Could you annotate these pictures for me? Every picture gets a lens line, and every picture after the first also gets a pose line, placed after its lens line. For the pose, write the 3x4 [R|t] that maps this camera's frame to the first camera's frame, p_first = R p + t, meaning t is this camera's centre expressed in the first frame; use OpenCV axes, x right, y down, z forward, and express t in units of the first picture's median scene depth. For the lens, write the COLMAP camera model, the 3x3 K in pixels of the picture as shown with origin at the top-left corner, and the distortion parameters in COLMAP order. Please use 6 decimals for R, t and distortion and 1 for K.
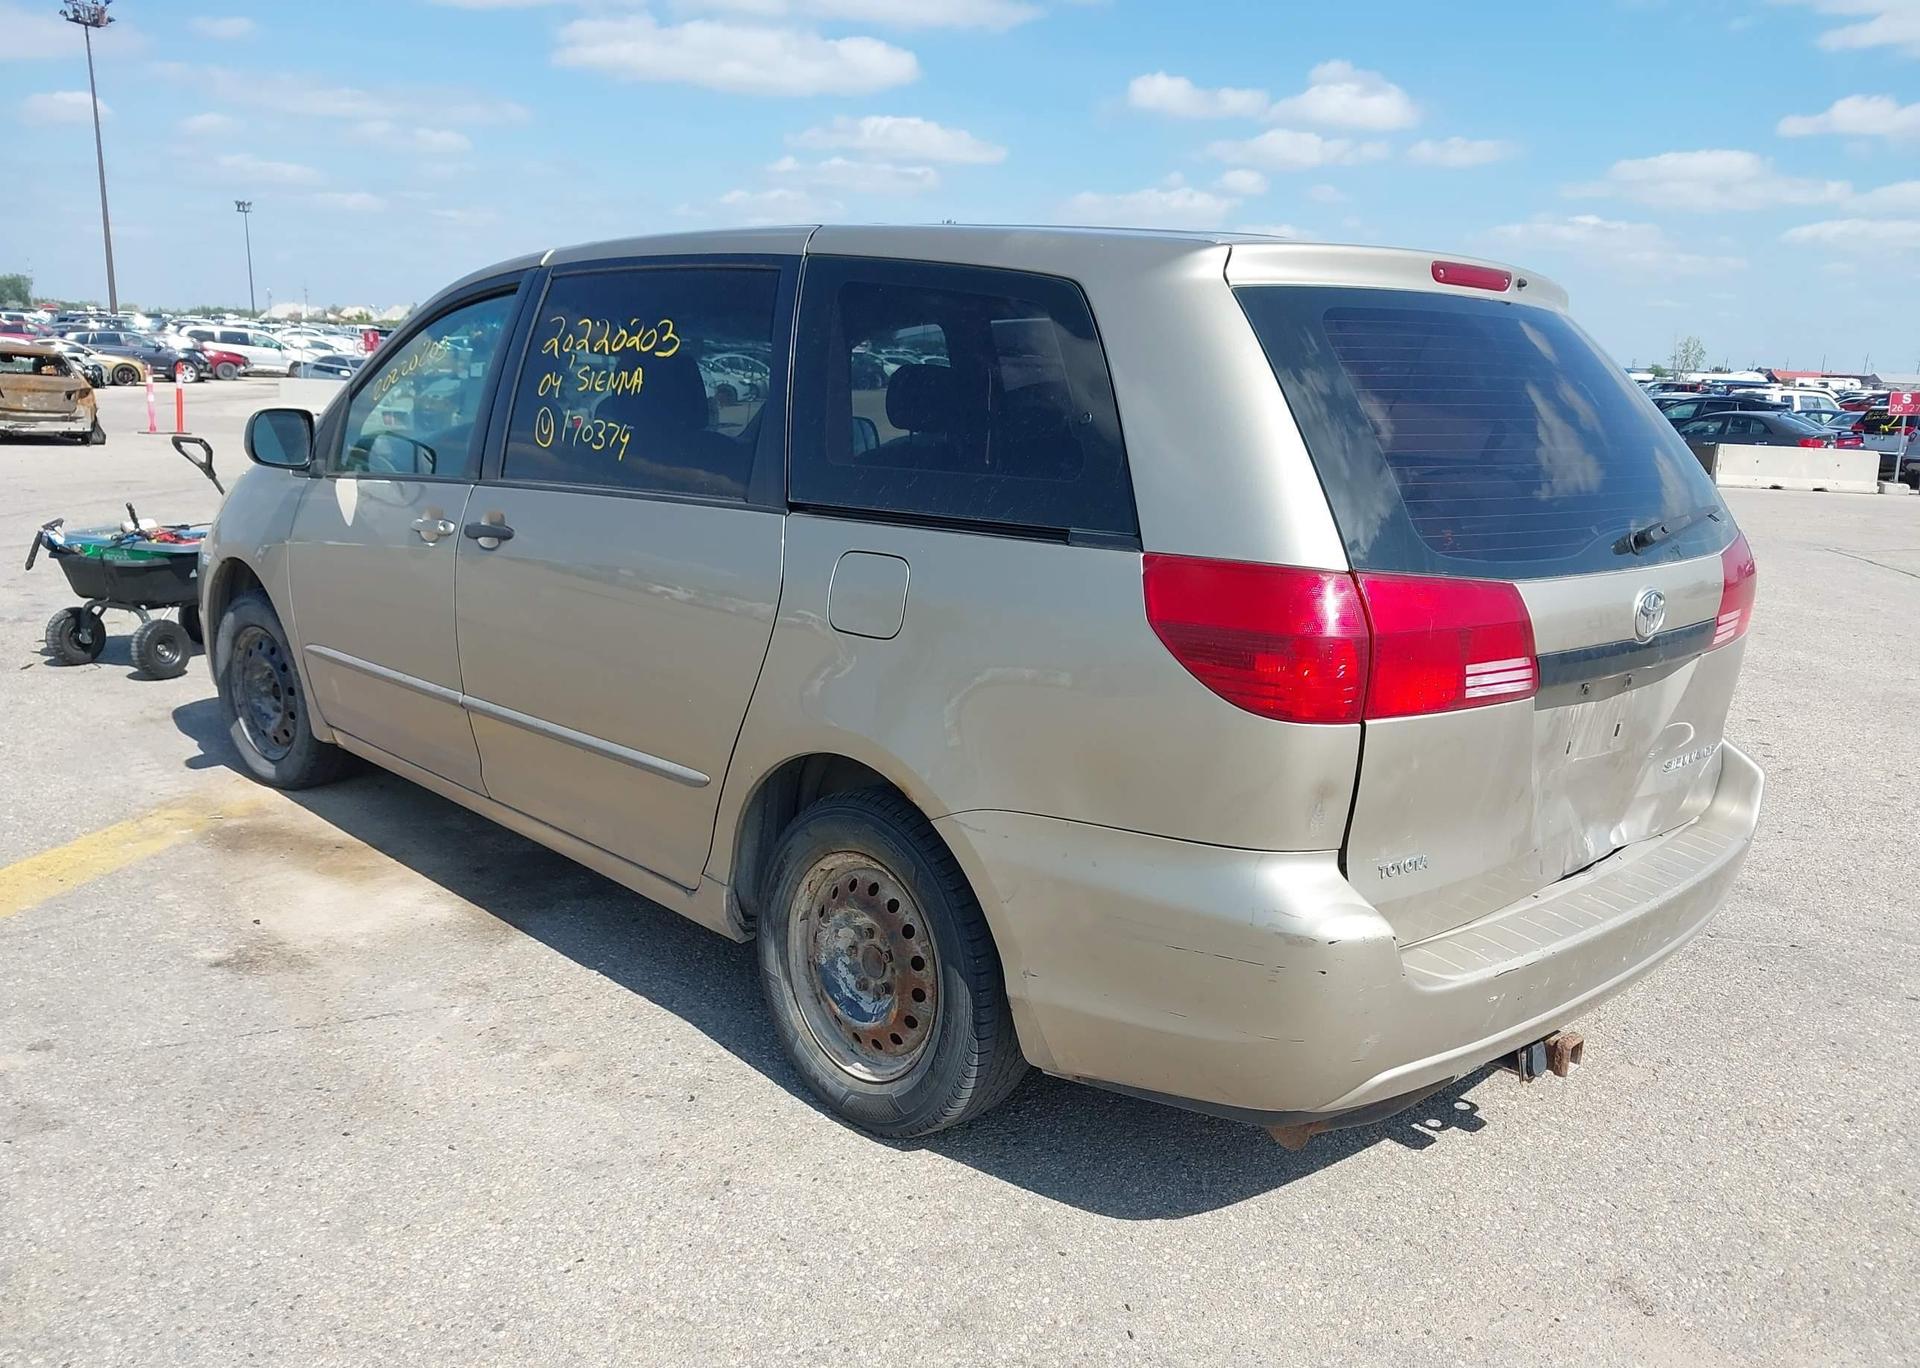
lens RADIAL K [[1541.3, 0, 969.6], [0, 1541.3, 707.2], [0, 0, 1]] dist [0.000467, 0.001851]
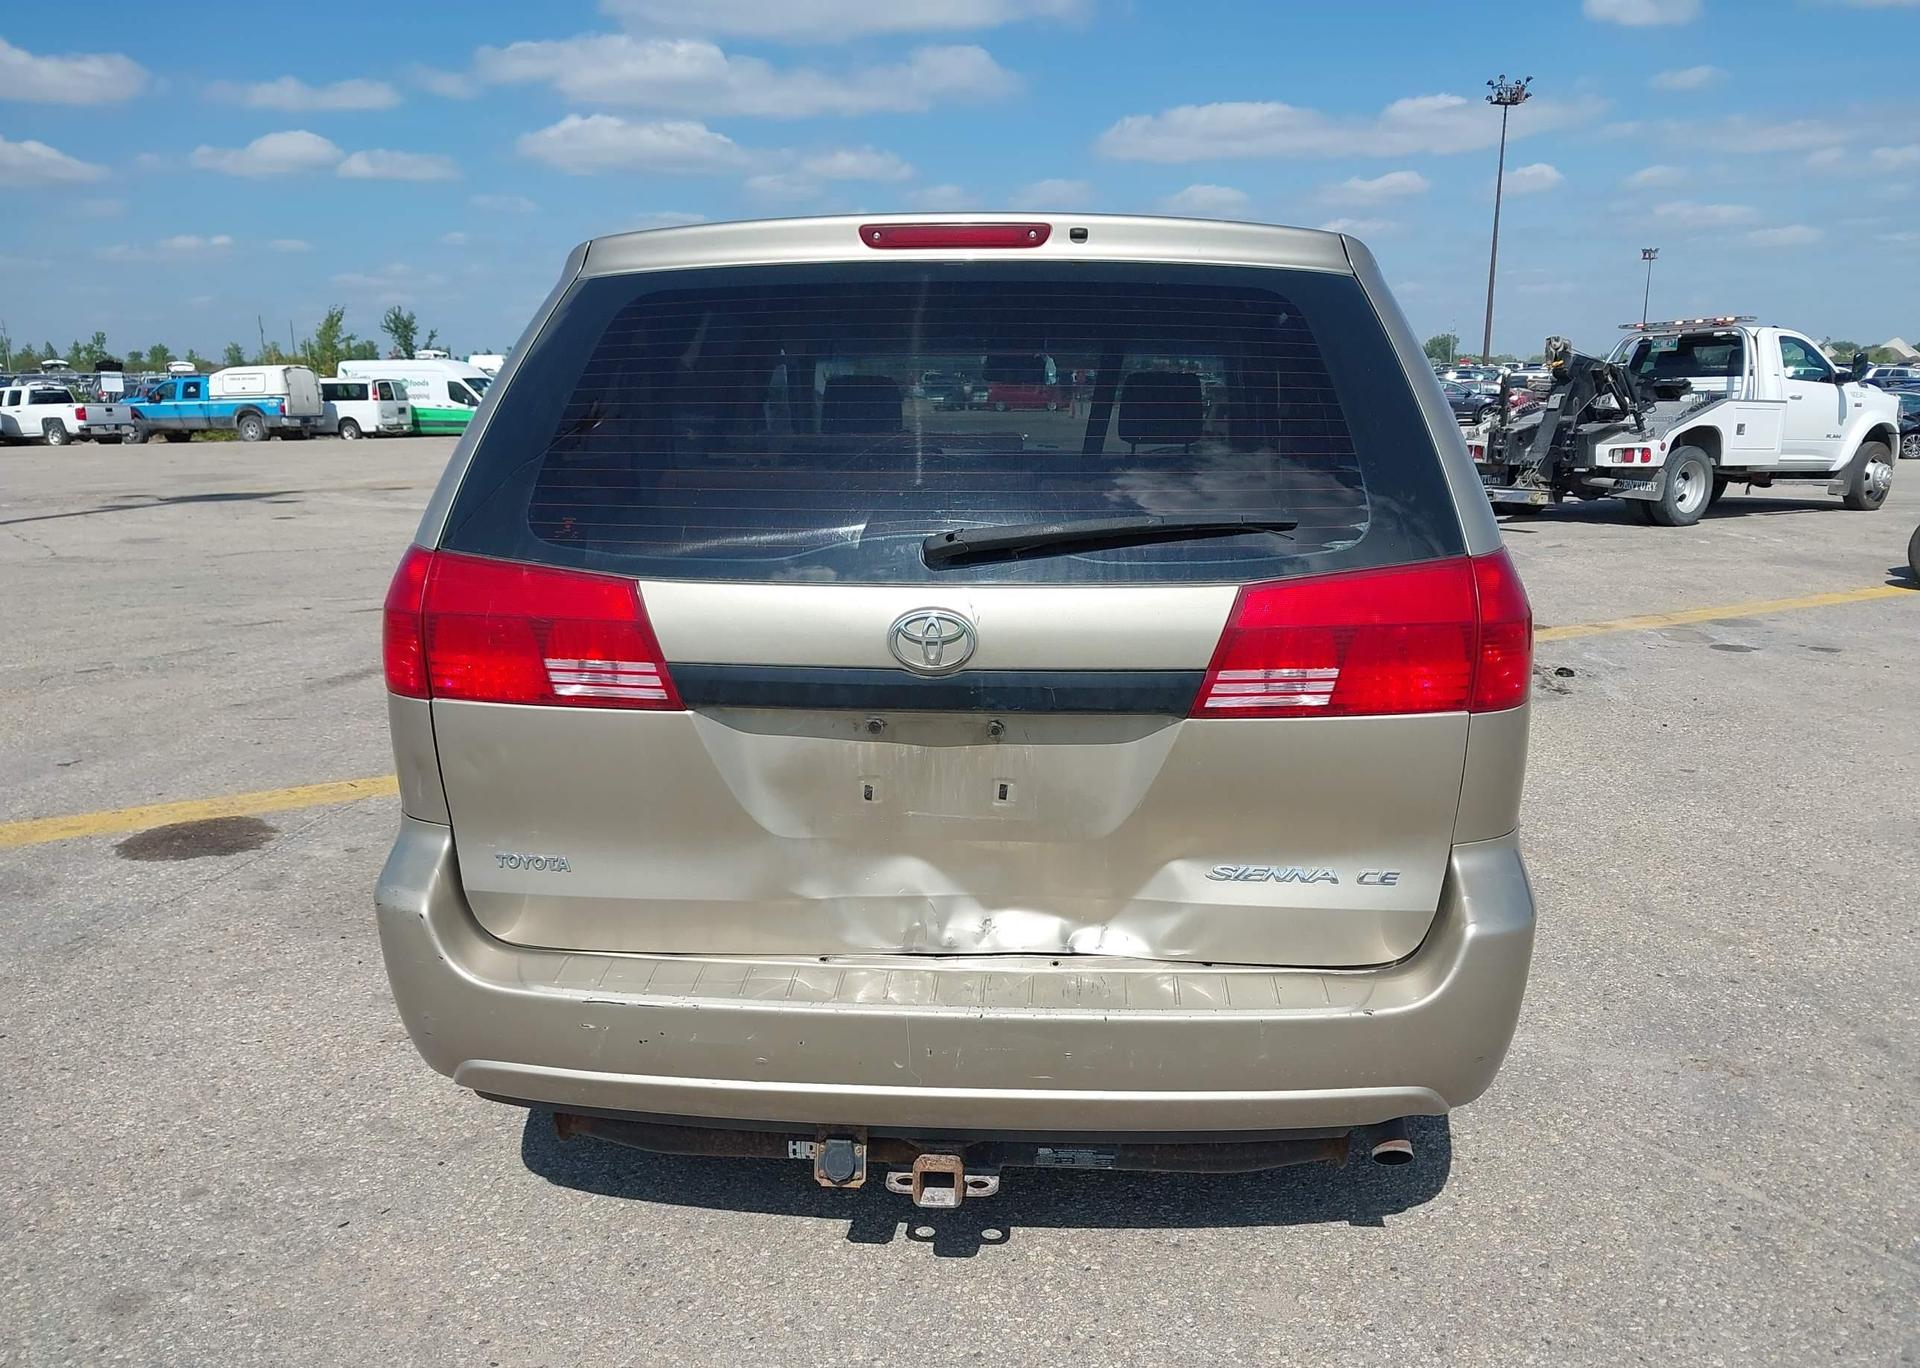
lens RADIAL K [[1541.3, 0, 960.8], [0, 1541.3, 696.0], [0, 0, 1]] dist [0.000467, 0.001851]
pose [[0.666437, 0.105677, -0.738034, 0.863162], [-0.130643, 0.991140, 0.023949, -0.043409], [0.734026, 0.080458, 0.674338, 0.397457]]
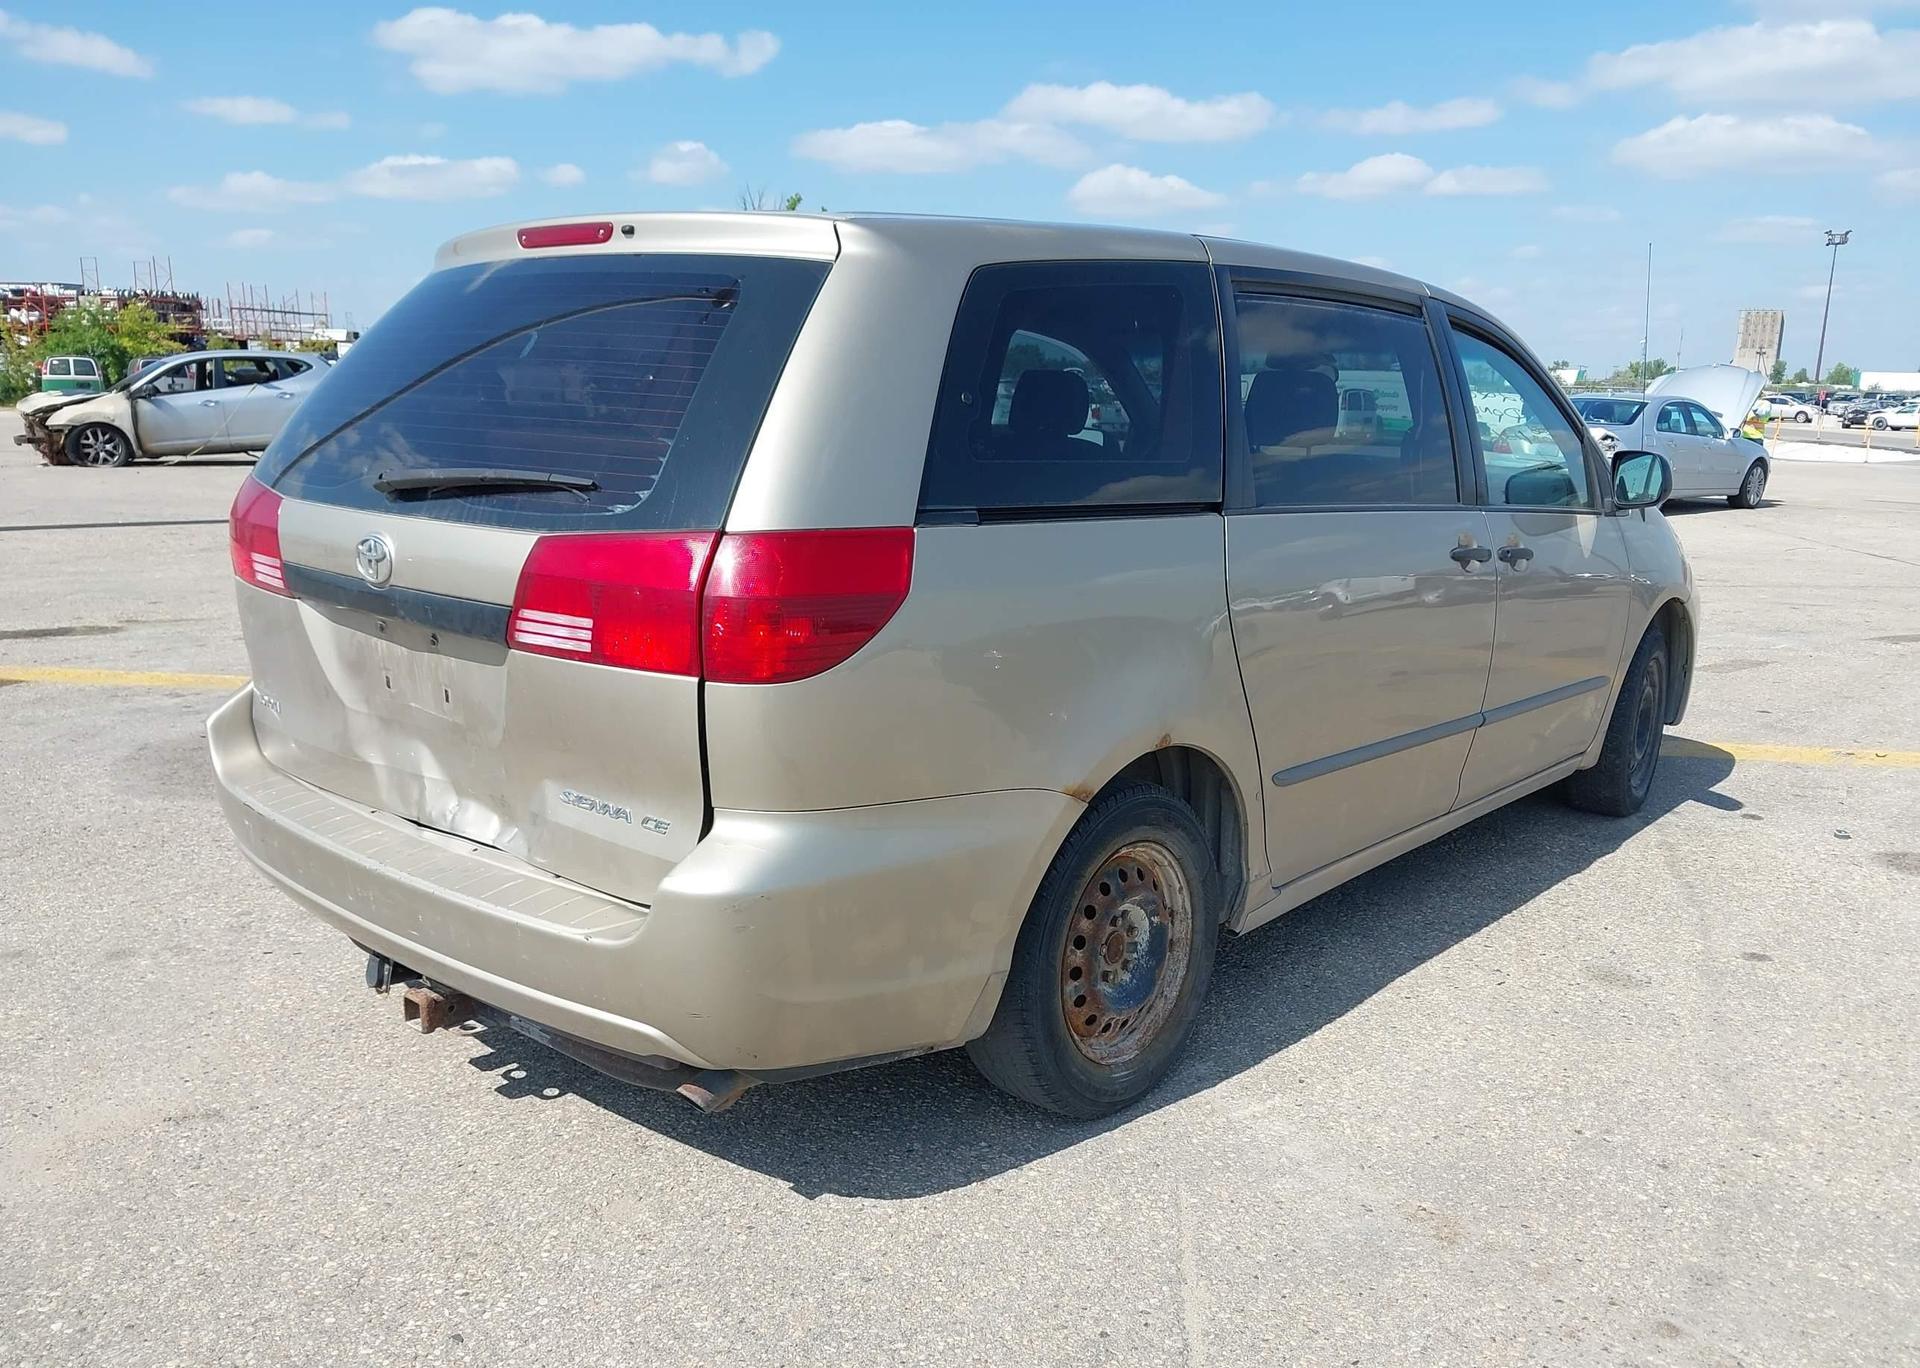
lens RADIAL K [[1541.3, 0, 955.4], [0, 1541.3, 701.7], [0, 0, 1]] dist [0.000467, 0.001851]
pose [[0.081333, 0.161379, -0.983535, 1.215301], [-0.234272, 0.962253, 0.138514, -0.163950], [0.968763, 0.219149, 0.116070, 1.053169]]
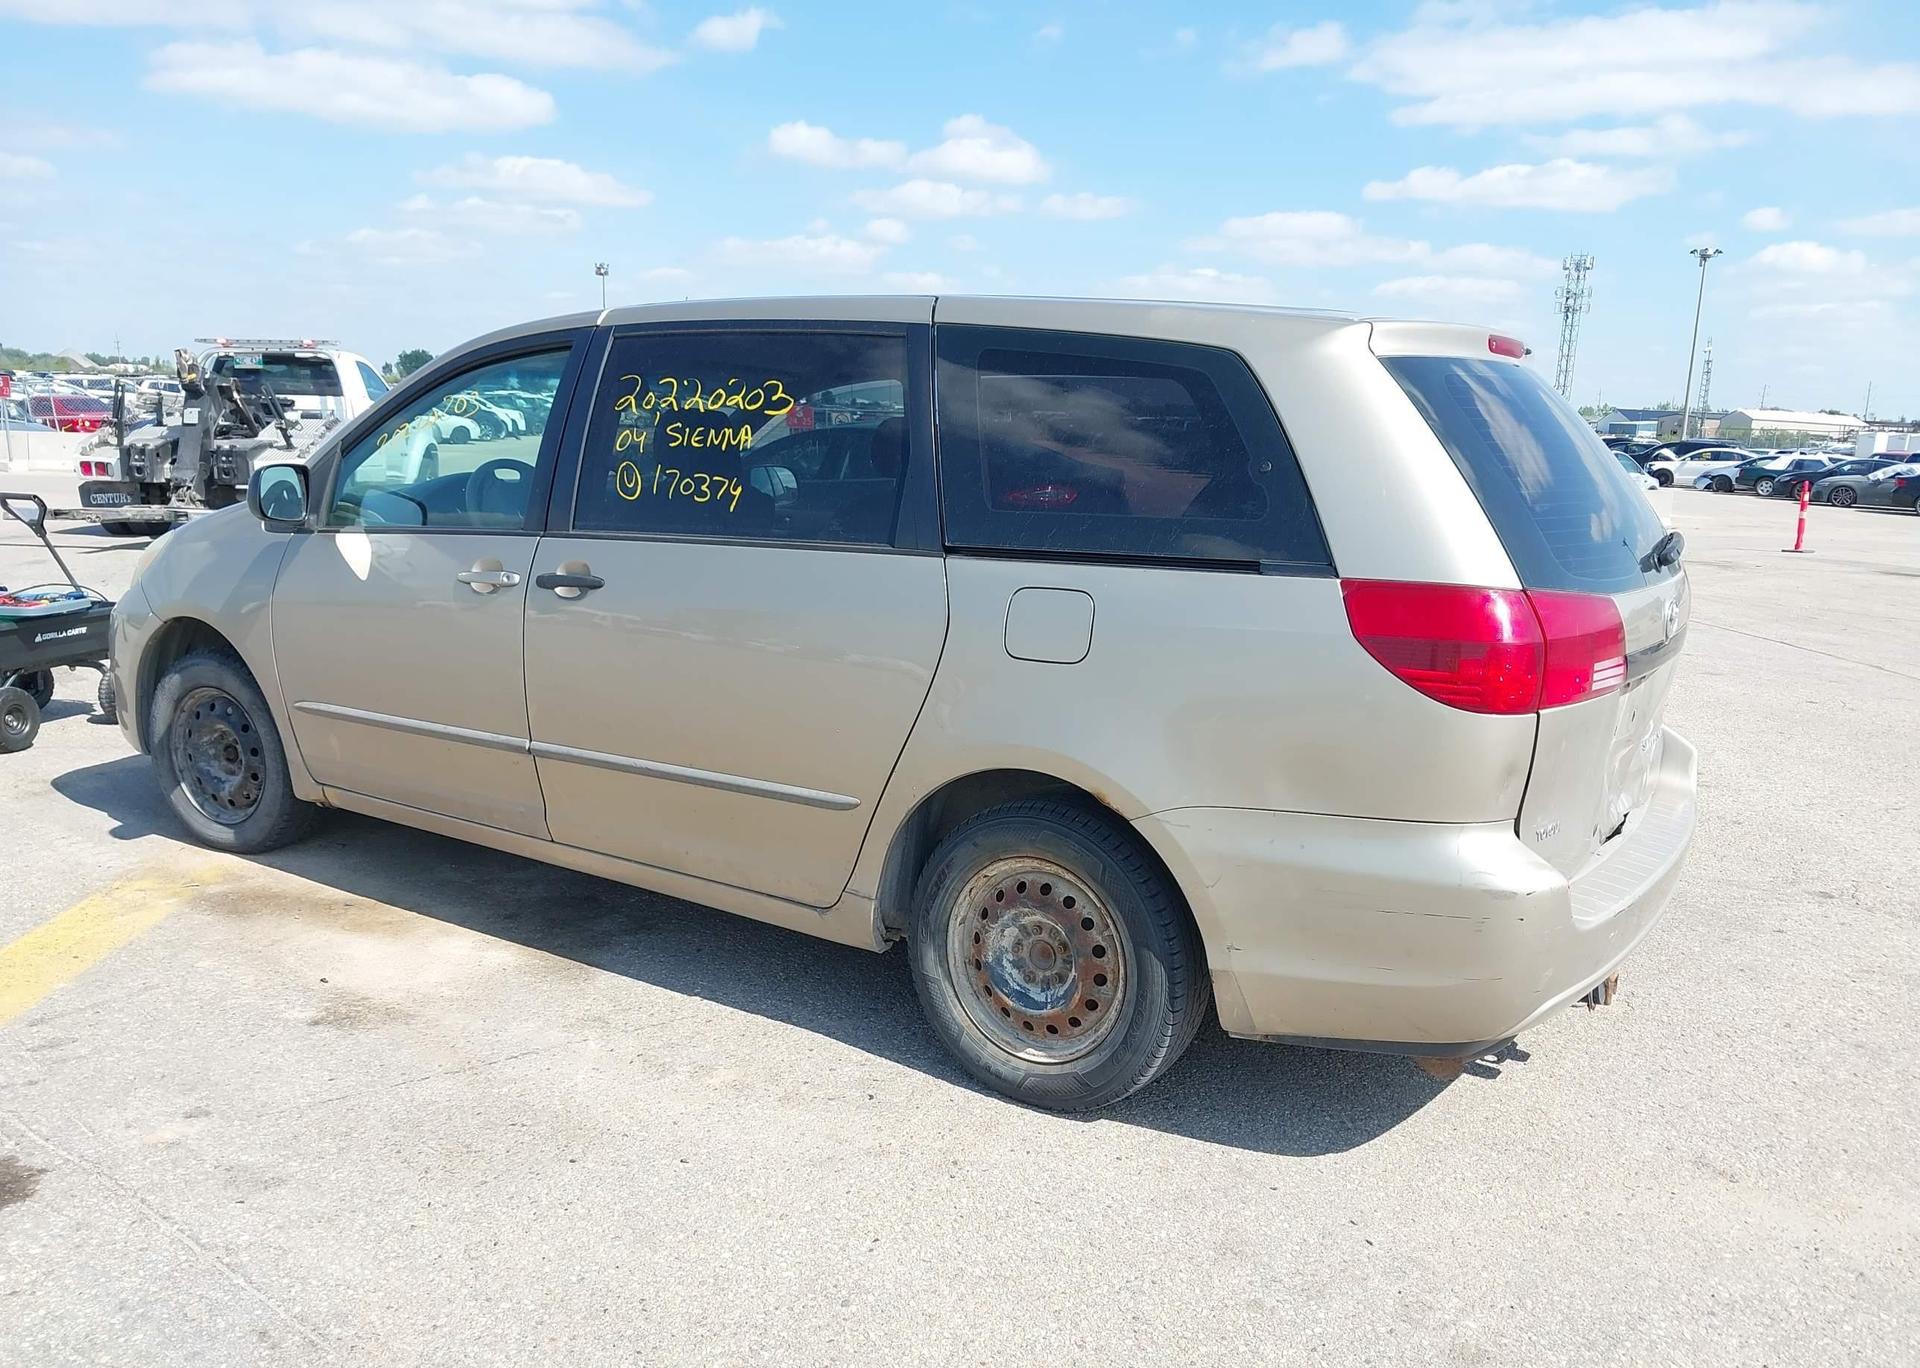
lens RADIAL K [[1541.3, 0, 968.9], [0, 1541.3, 688.9], [0, 0, 1]] dist [0.000467, 0.001851]
pose [[0.976324, -0.041590, 0.212279, -0.313536], [0.049609, 0.998237, -0.032587, 0.006298], [-0.210549, 0.042346, 0.976666, -0.075810]]
